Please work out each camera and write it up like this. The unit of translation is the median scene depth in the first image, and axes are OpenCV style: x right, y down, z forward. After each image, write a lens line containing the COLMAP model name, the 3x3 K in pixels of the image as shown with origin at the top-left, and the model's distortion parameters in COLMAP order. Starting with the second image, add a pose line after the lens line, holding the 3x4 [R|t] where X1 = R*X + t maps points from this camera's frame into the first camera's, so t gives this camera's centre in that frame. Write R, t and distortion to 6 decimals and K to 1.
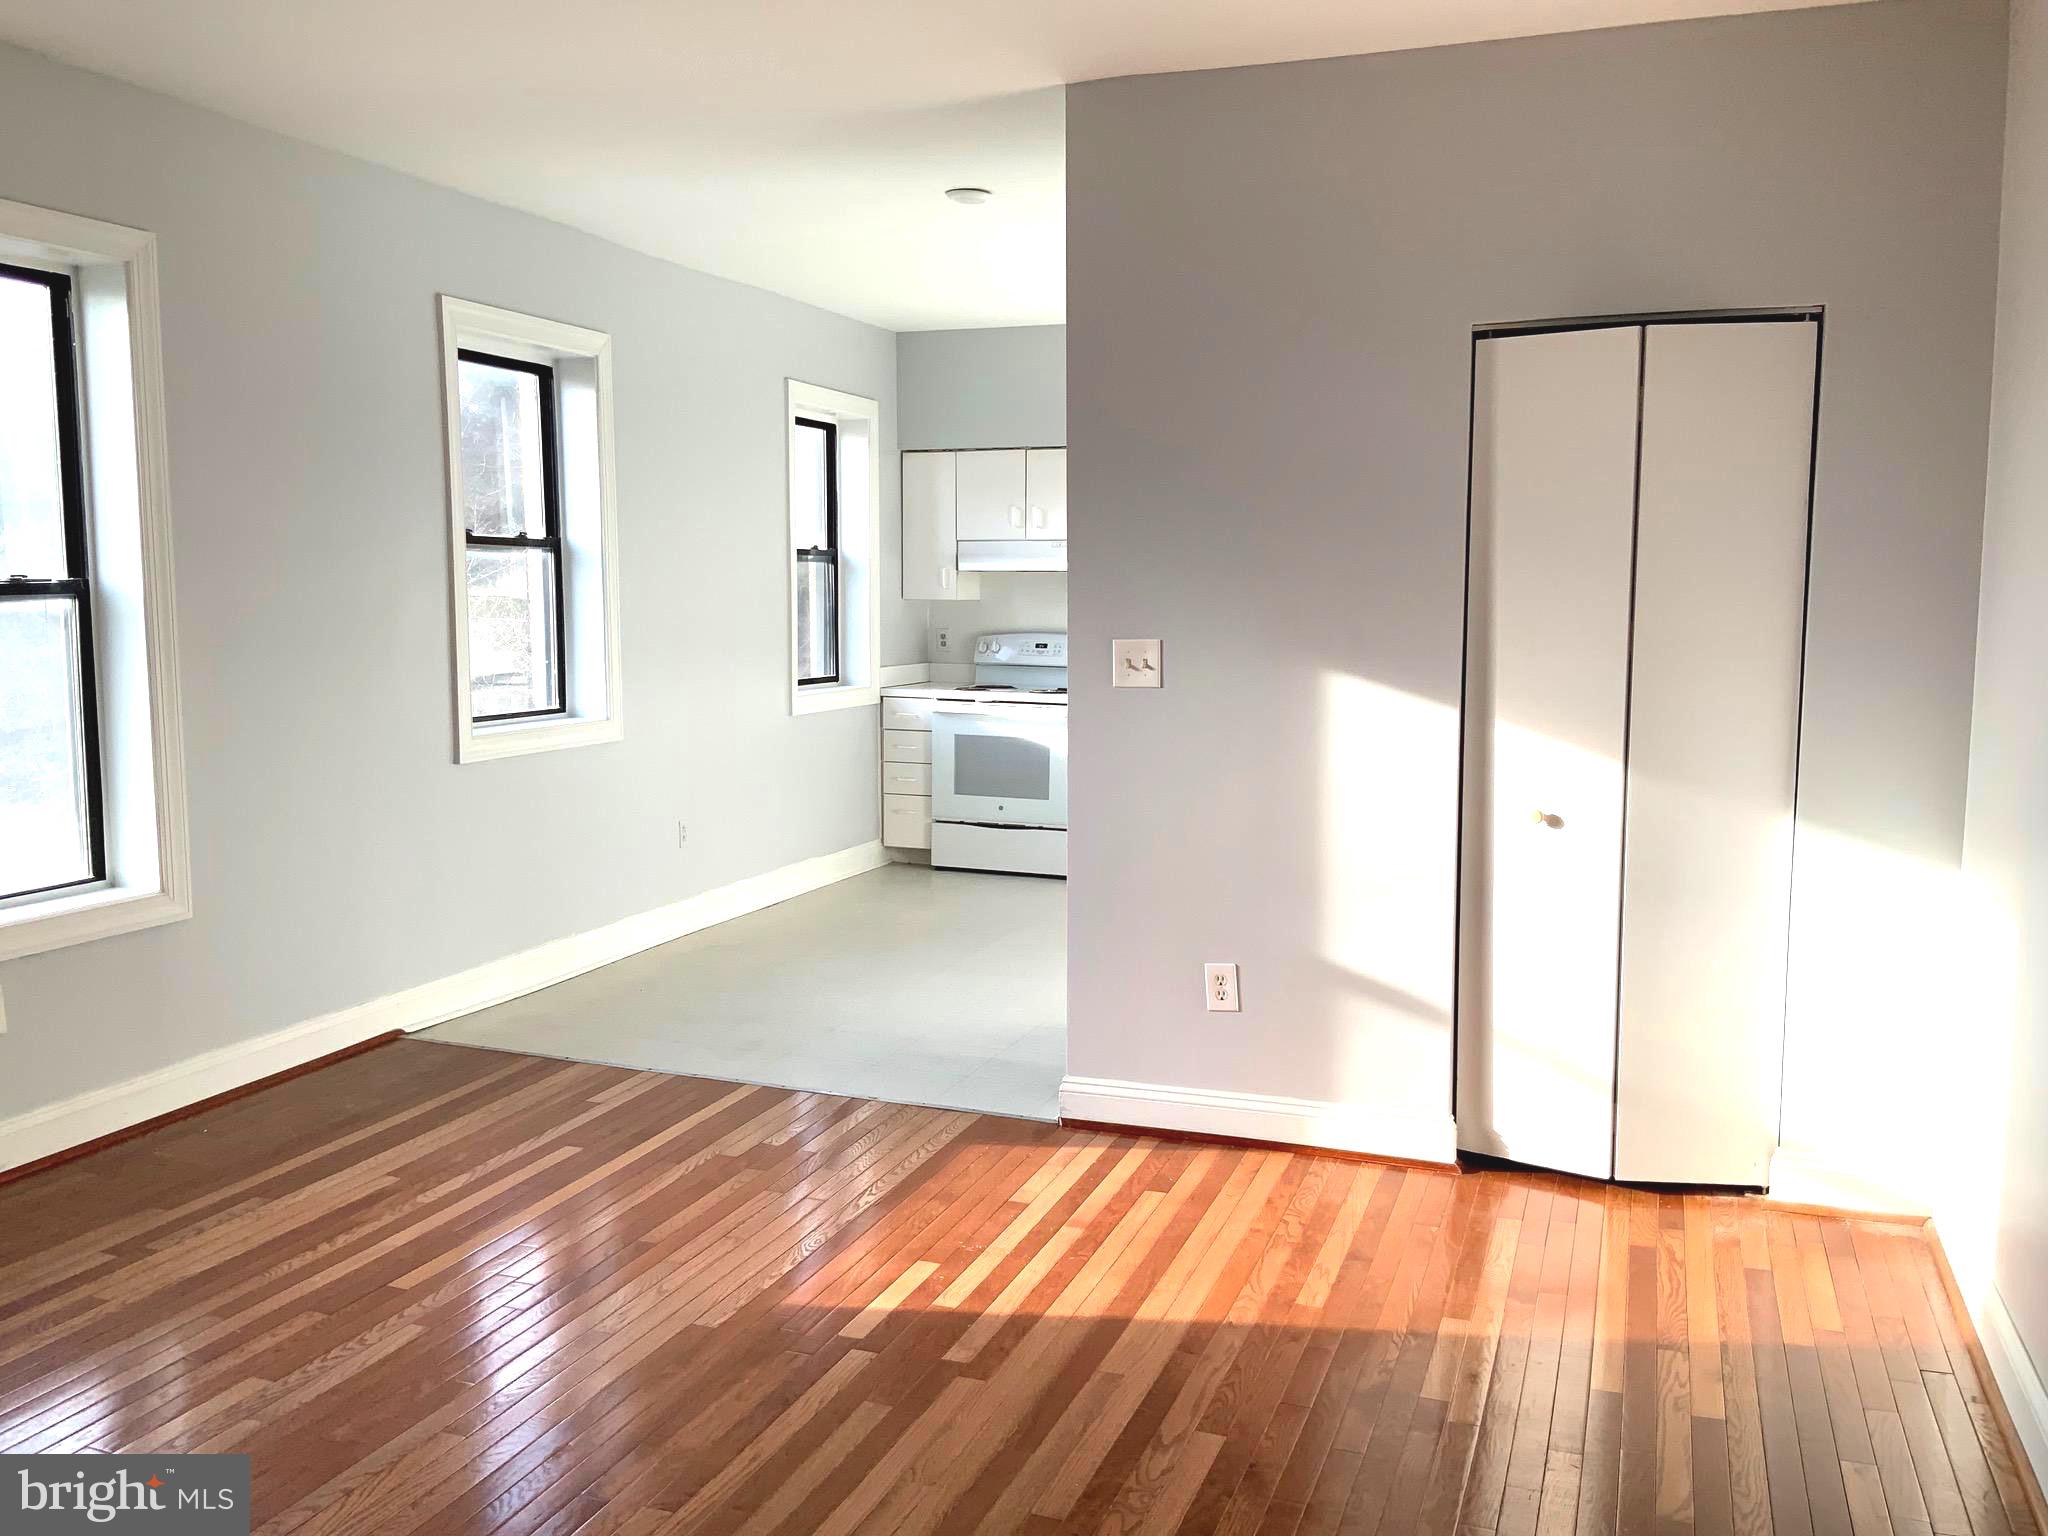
lens RADIAL K [[1696.0, 0, 1024.0], [0, 1696.0, 768.0], [0, 0, 1]] dist [0.090581, -0.204685]
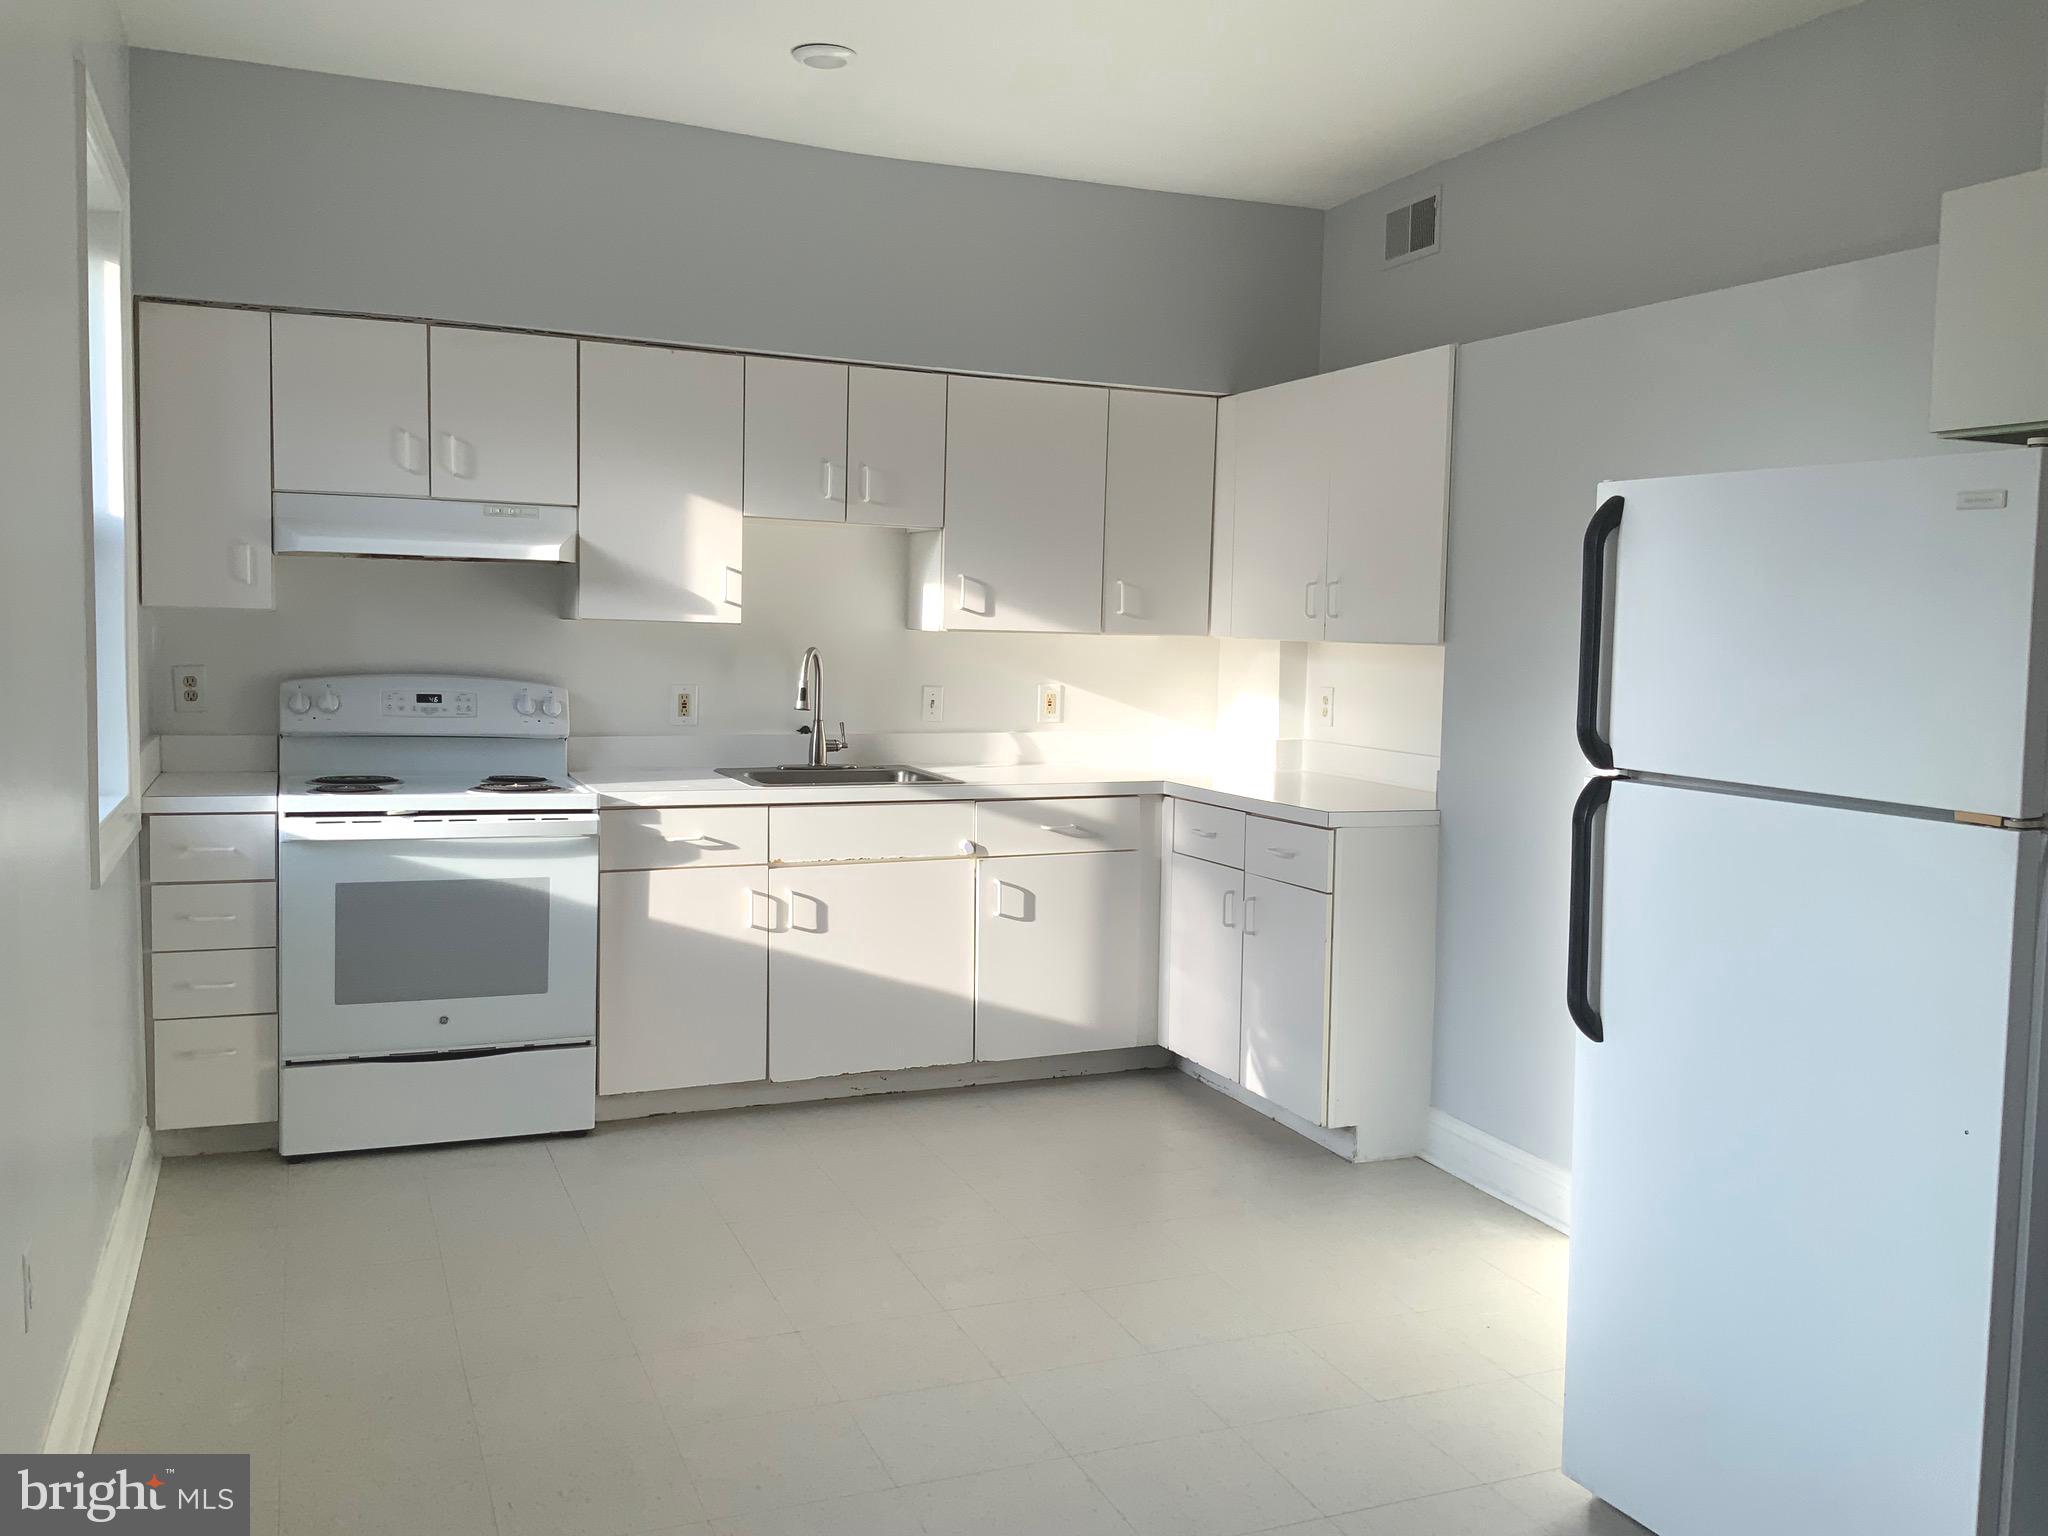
lens RADIAL K [[1696.0, 0, 1024.0], [0, 1696.0, 768.0], [0, 0, 1]] dist [0.090581, -0.204685]
pose [[0.723865, -0.045365, 0.688449, -0.383040], [0.052072, 0.998582, 0.011051, -0.078327], [-0.687974, 0.027850, 0.725200, 0.813781]]
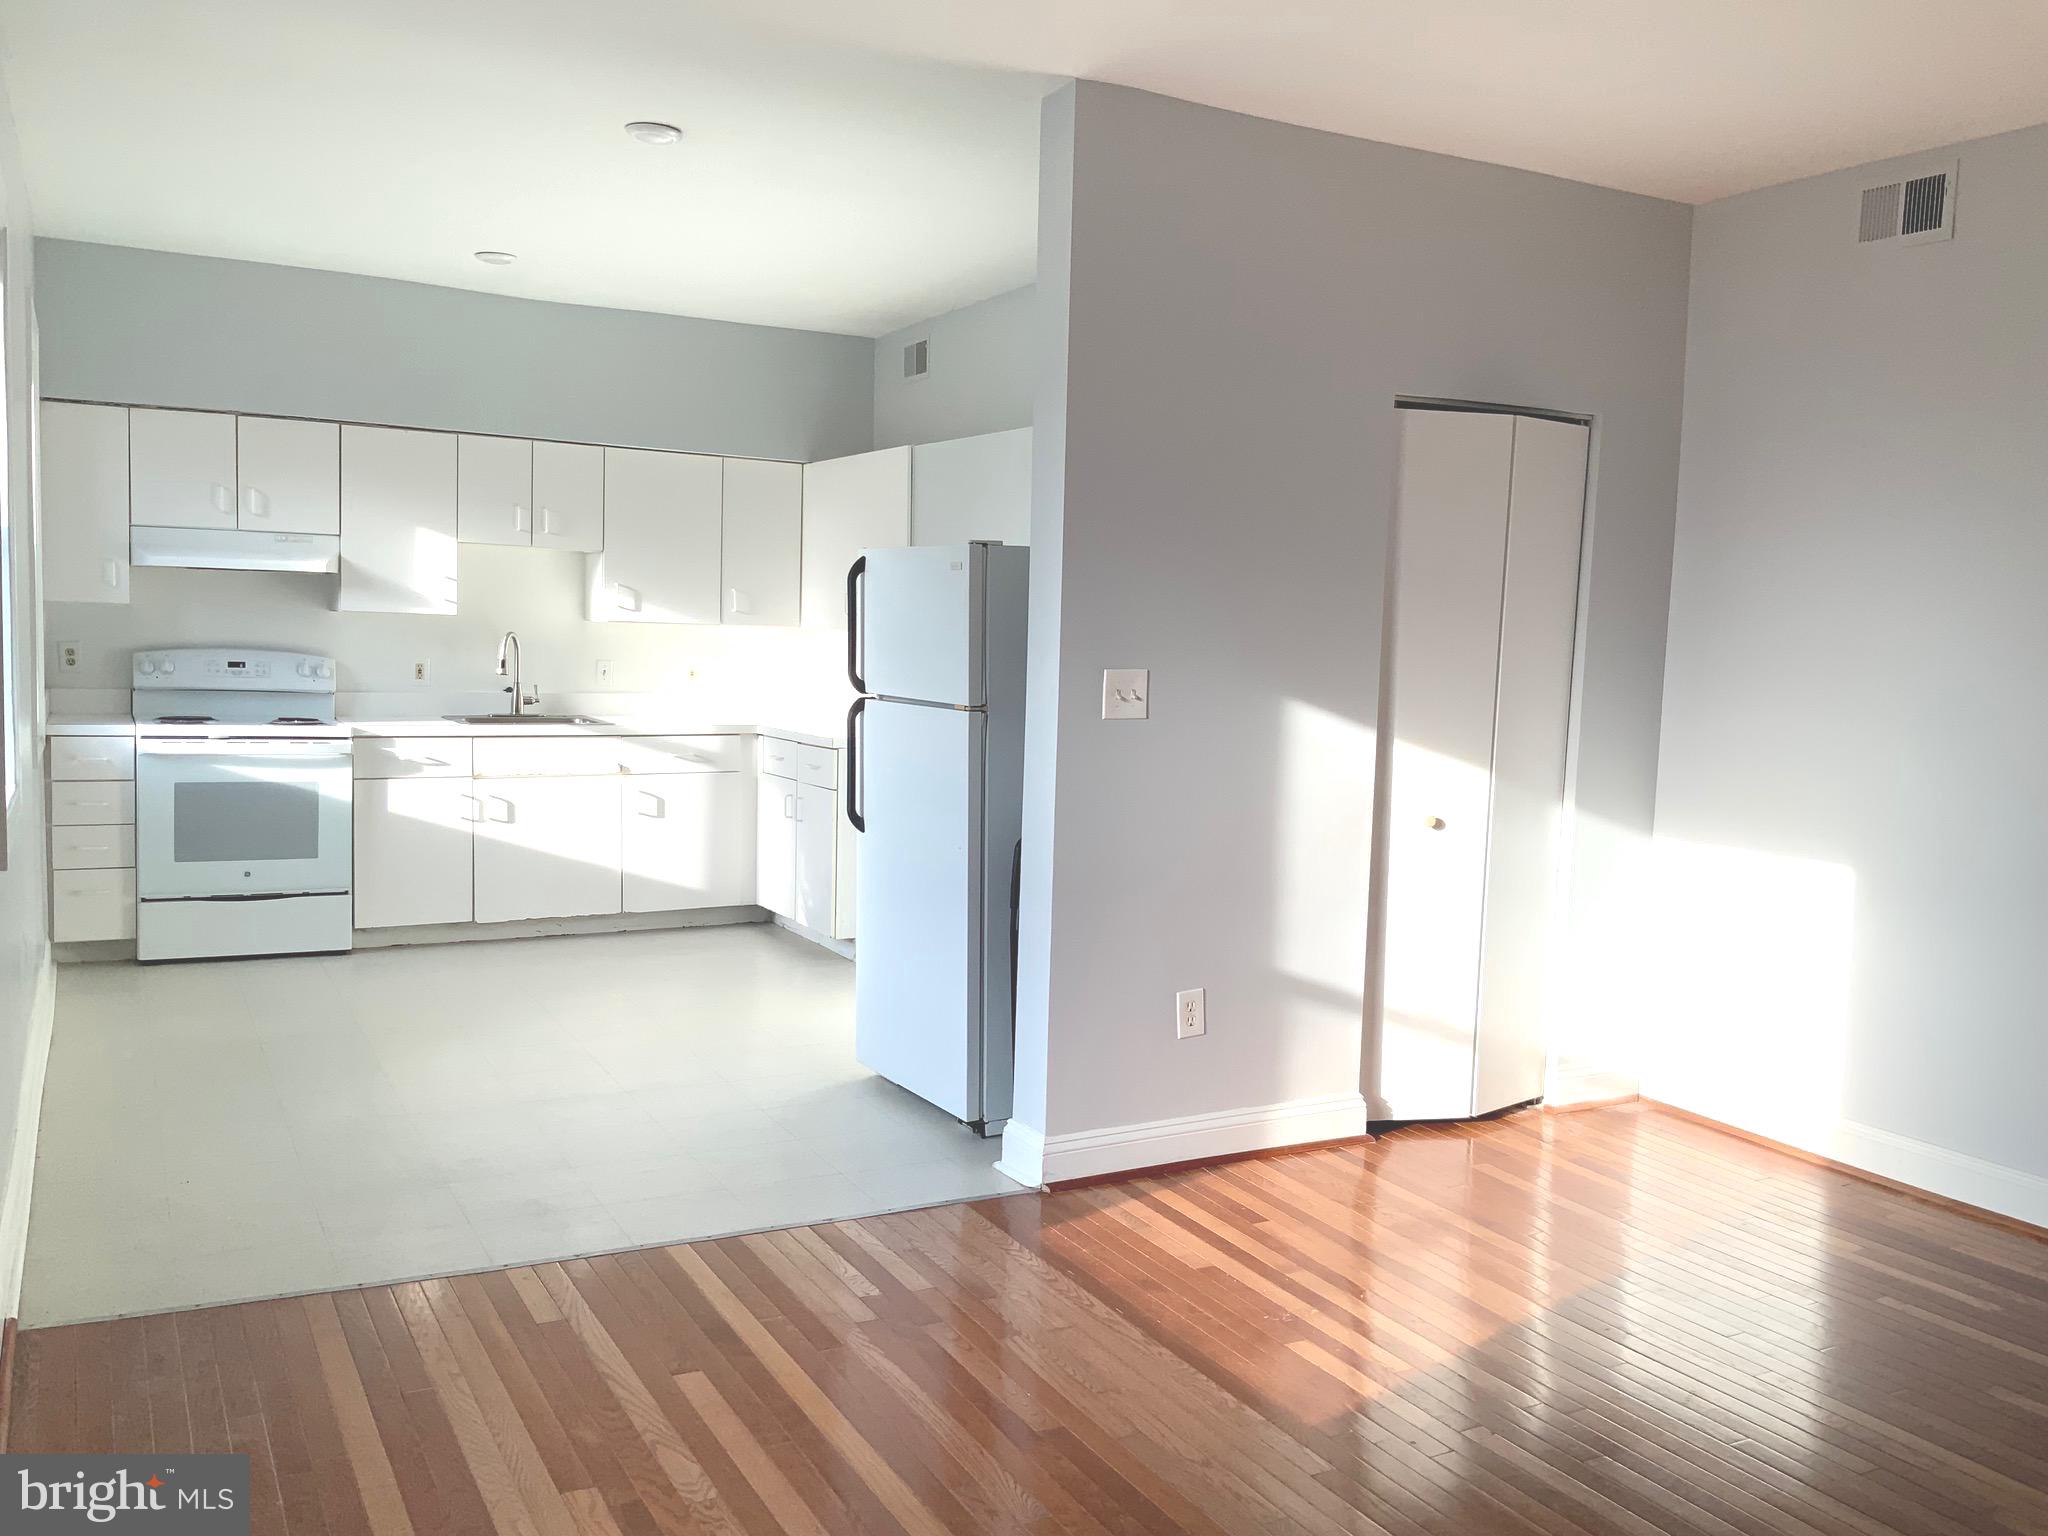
lens RADIAL K [[1696.0, 0, 1024.0], [0, 1696.0, 768.0], [0, 0, 1]] dist [0.090581, -0.204685]
pose [[0.653814, -0.048256, 0.755115, -0.597773], [0.051547, 0.998486, 0.019178, -0.034896], [-0.754897, 0.026385, 0.655312, 0.347973]]
